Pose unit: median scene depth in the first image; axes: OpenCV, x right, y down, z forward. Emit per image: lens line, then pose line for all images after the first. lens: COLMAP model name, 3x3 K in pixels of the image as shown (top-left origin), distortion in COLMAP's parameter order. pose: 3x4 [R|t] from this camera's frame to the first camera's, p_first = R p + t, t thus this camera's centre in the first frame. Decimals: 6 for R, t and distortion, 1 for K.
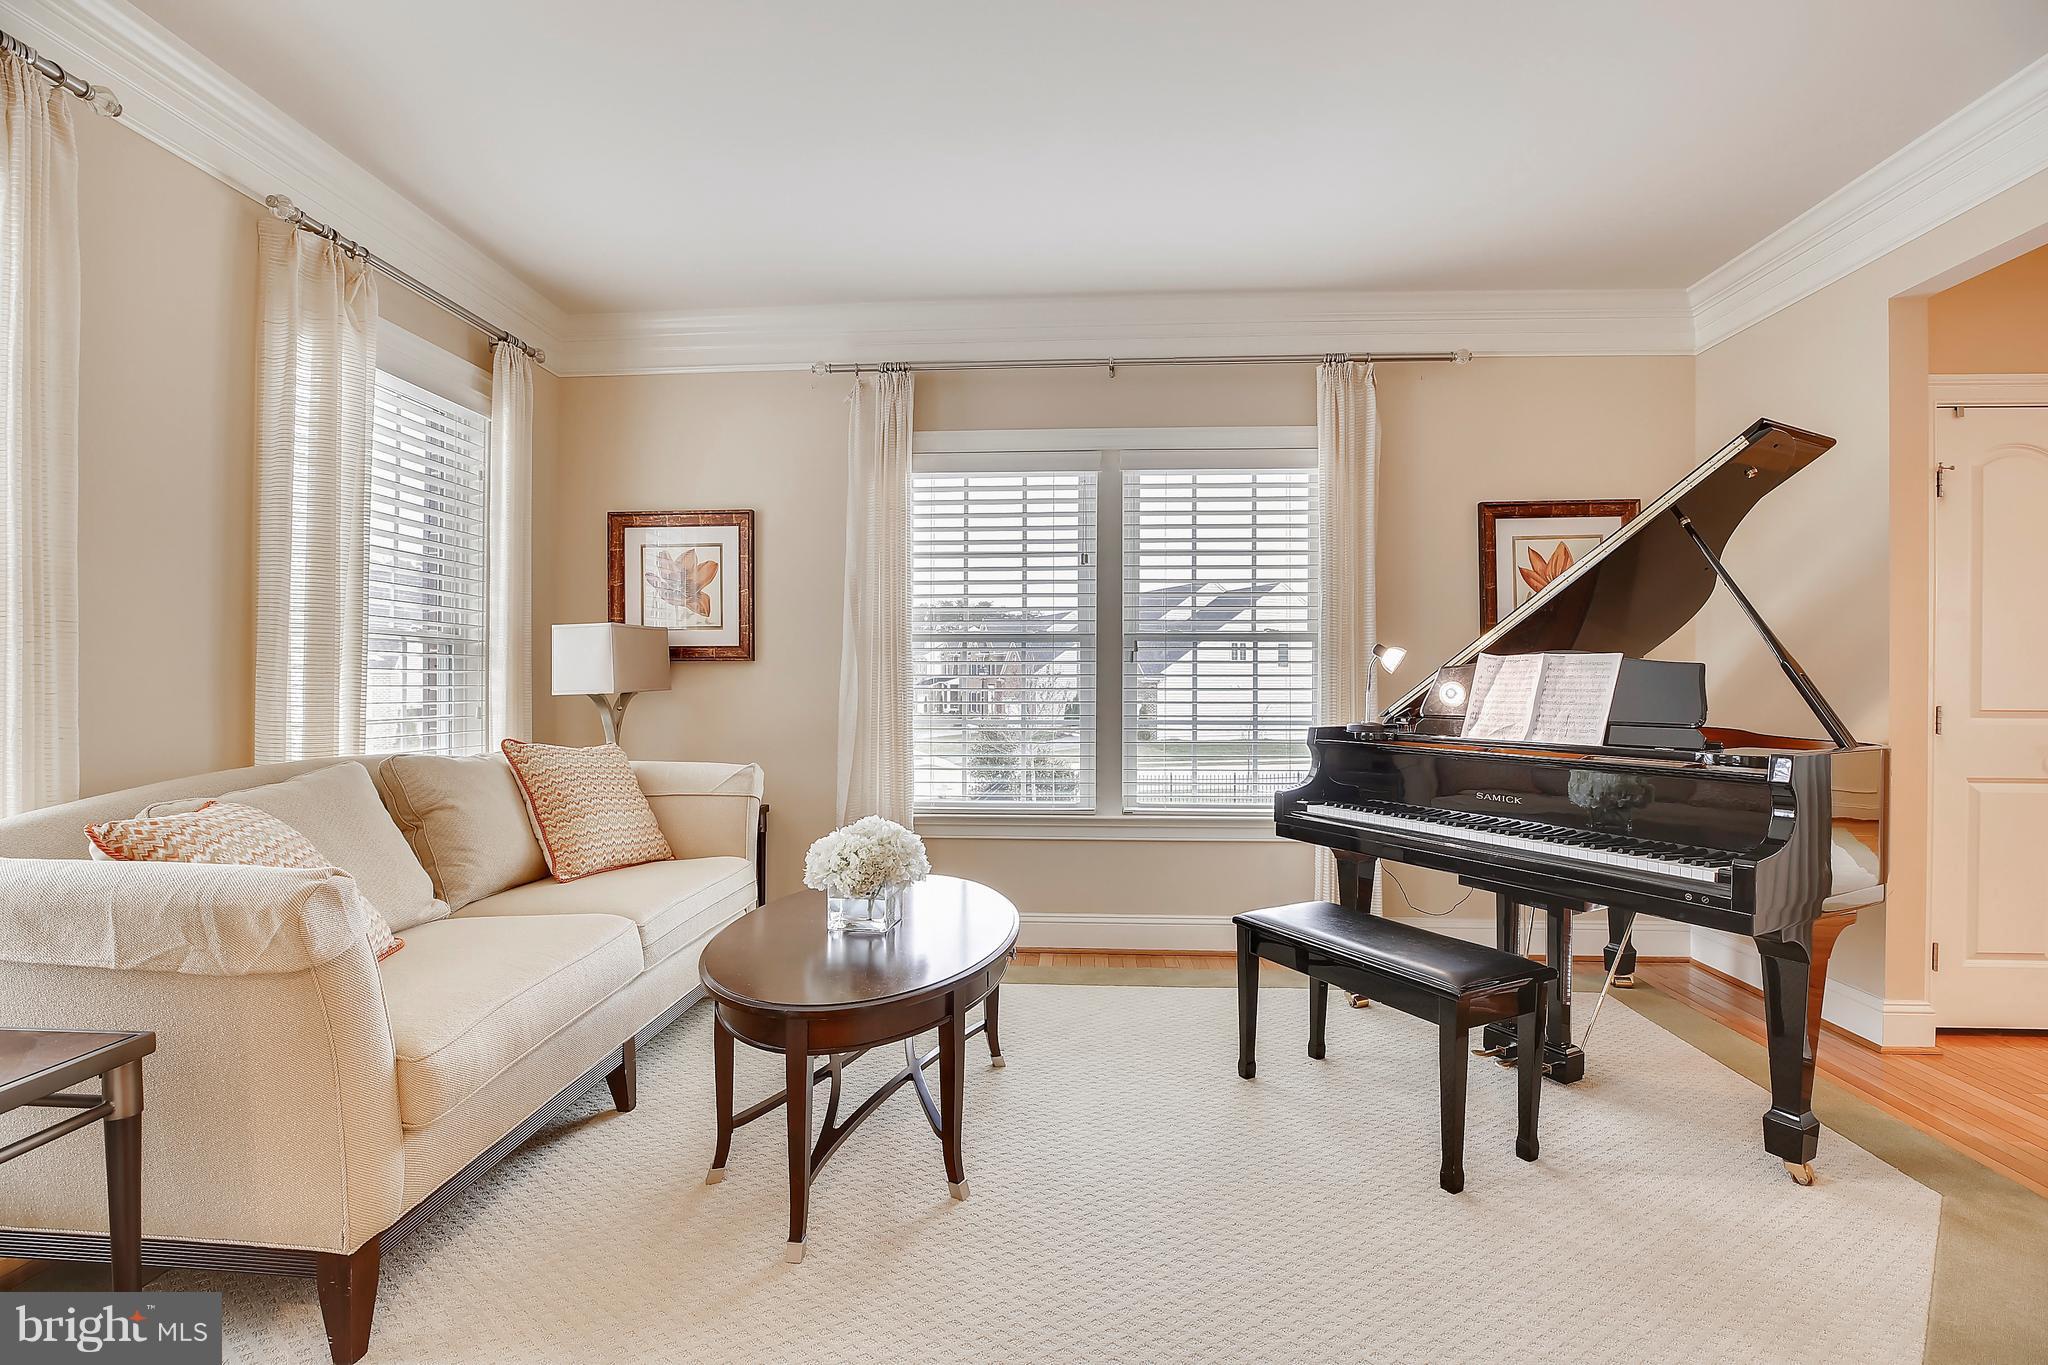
lens RADIAL K [[939.3, 0, 1030.9], [0, 939.3, 682.4], [0, 0, 1]] dist [-0.013028, 0.003423]
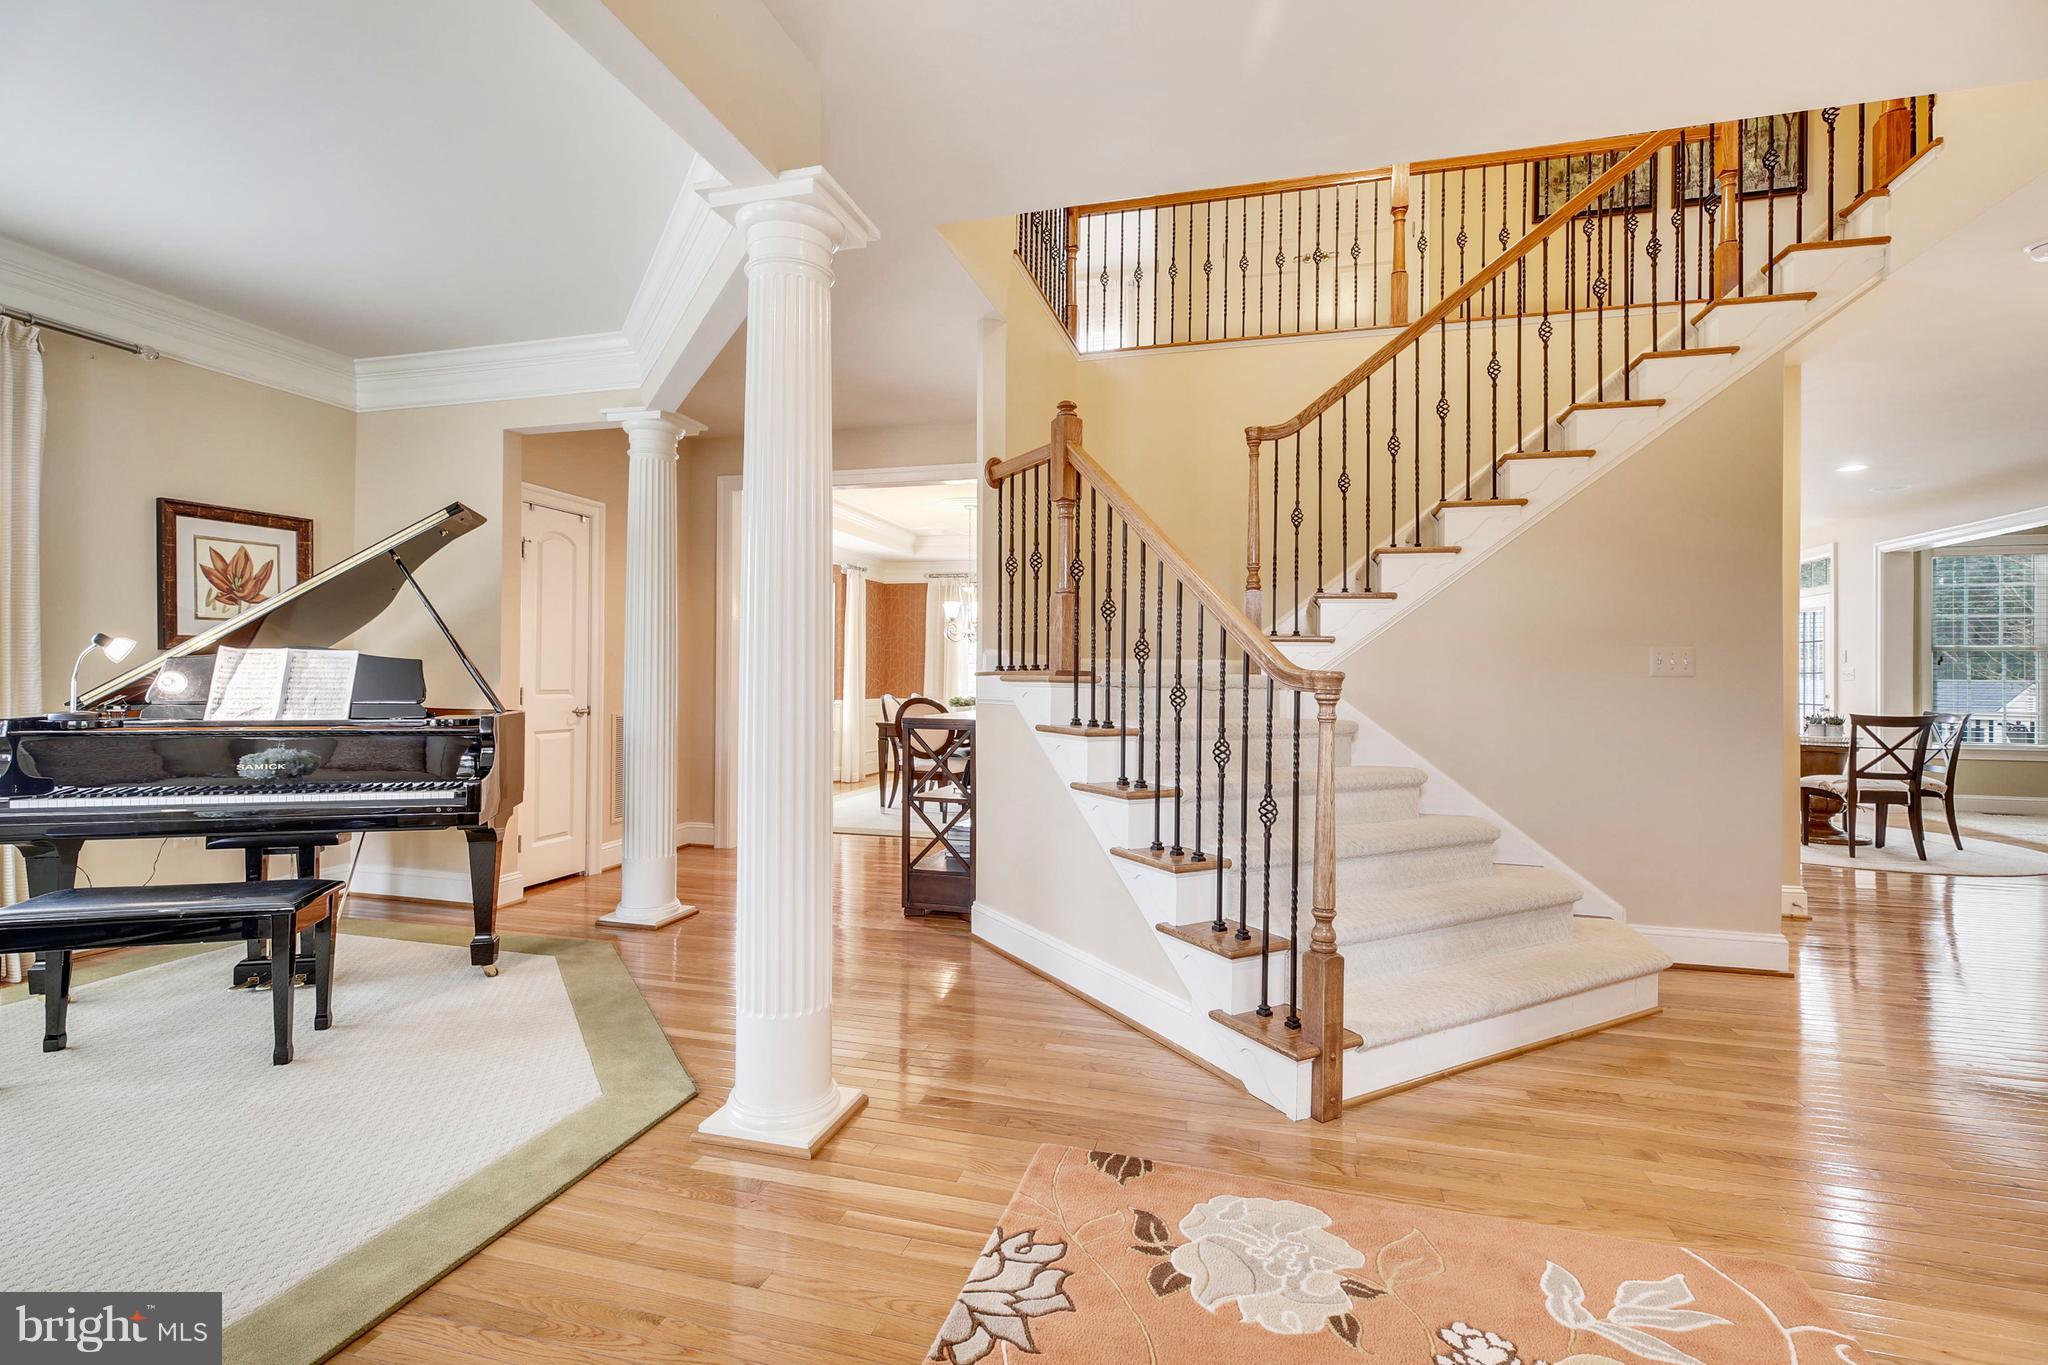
lens RADIAL K [[939.3, 0, 1031.7], [0, 939.3, 680.6], [0, 0, 1]] dist [-0.013028, 0.003423]
pose [[0.213486, -0.006134, 0.976927, -0.441077], [-0.002492, 0.999974, 0.006823, 0.000124], [-0.976943, -0.003891, 0.213465, -0.217249]]
